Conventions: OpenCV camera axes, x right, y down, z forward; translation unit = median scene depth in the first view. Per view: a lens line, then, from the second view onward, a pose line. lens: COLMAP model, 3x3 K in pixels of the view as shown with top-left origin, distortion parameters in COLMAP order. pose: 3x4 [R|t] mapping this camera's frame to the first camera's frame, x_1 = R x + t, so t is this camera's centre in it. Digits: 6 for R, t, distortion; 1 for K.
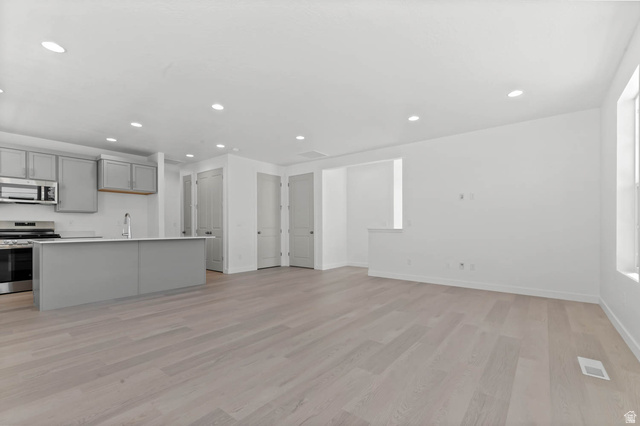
lens RADIAL K [[272.2, 0, 320.5], [0, 272.2, 226.1], [0, 0, 1]] dist [-0.001545, -0.000278]
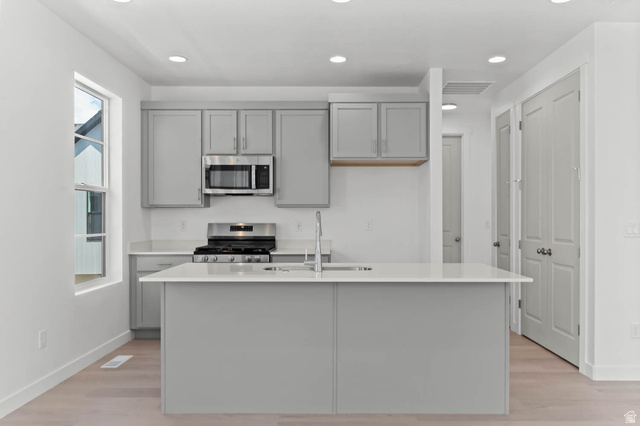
lens RADIAL K [[492.2, 0, 320.8], [0, 492.2, 222.4], [0, 0, 1]] dist [0.000968, 0.000209]
pose [[0.628026, 0.008546, -0.778145, -0.084845], [0.000464, 0.999935, 0.011356, -0.030120], [0.778192, -0.007493, 0.627981, 0.389805]]
